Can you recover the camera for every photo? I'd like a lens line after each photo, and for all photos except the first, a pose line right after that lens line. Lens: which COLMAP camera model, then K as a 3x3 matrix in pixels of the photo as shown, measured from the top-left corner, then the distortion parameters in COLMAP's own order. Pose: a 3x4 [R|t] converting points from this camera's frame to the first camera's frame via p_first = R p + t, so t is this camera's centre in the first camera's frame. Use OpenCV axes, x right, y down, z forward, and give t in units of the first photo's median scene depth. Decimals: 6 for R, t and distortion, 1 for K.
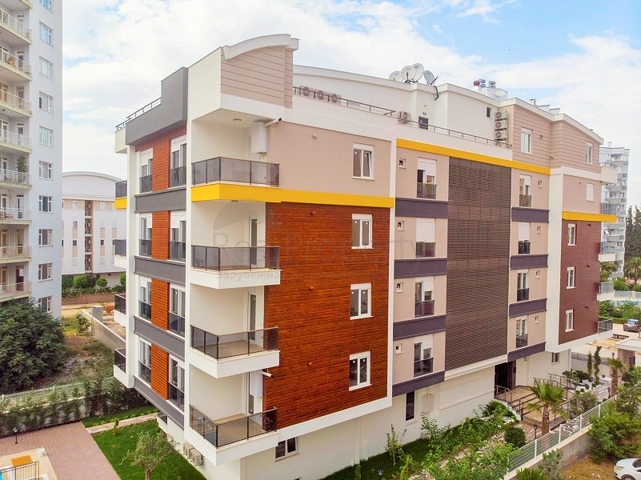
lens RADIAL K [[467.0, 0, 320.5], [0, 467.0, 240.0], [0, 0, 1]] dist [-0.000242, 0.002490]
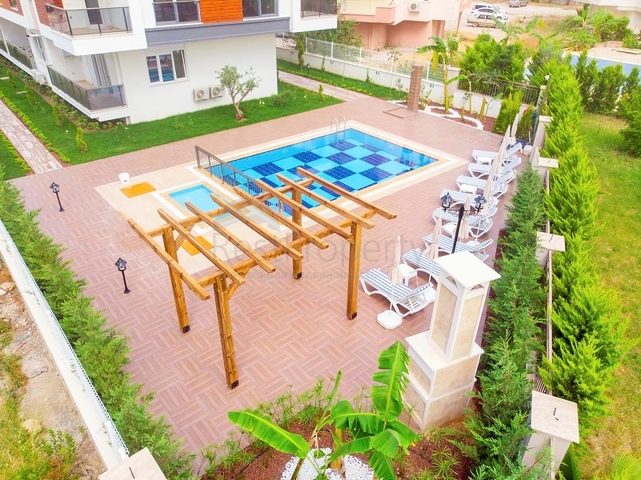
lens RADIAL K [[467.0, 0, 320.5], [0, 467.0, 240.0], [0, 0, 1]] dist [-0.000242, 0.002490]
pose [[-0.034808, -0.538648, 0.841811, -1.056020], [0.003131, 0.842259, 0.539064, 0.152828], [-0.999389, 0.021400, -0.027631, 0.649750]]
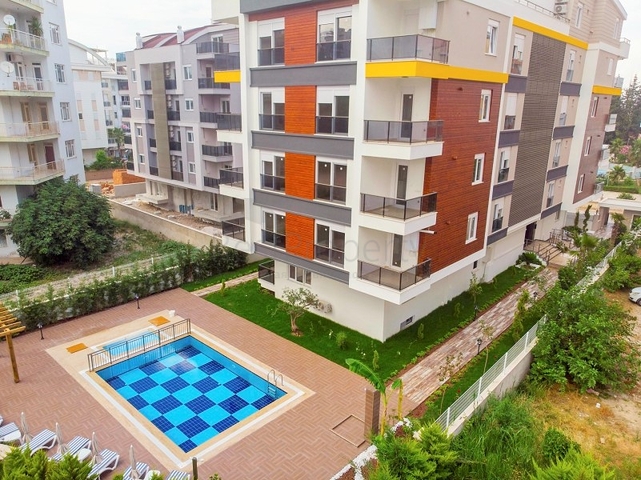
lens RADIAL K [[467.0, 0, 320.5], [0, 467.0, 240.0], [0, 0, 1]] dist [-0.000242, 0.002490]
pose [[0.987863, -0.044920, 0.148688, -0.356081], [0.003949, 0.964222, 0.265066, -0.004929], [-0.155275, -0.261262, 0.952697, -0.058462]]
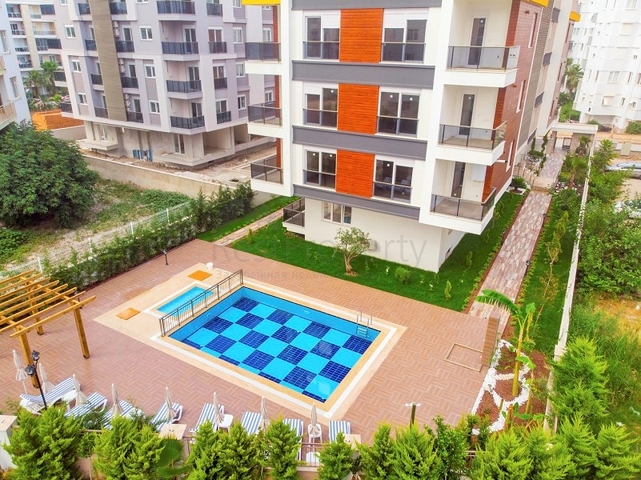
lens RADIAL K [[467.0, 0, 320.5], [0, 467.0, 240.0], [0, 0, 1]] dist [-0.000242, 0.002490]
pose [[0.932452, -0.149904, 0.328728, -0.613154], [0.010295, 0.920517, 0.390566, 0.000391], [-0.361148, -0.360800, 0.859881, 0.037152]]
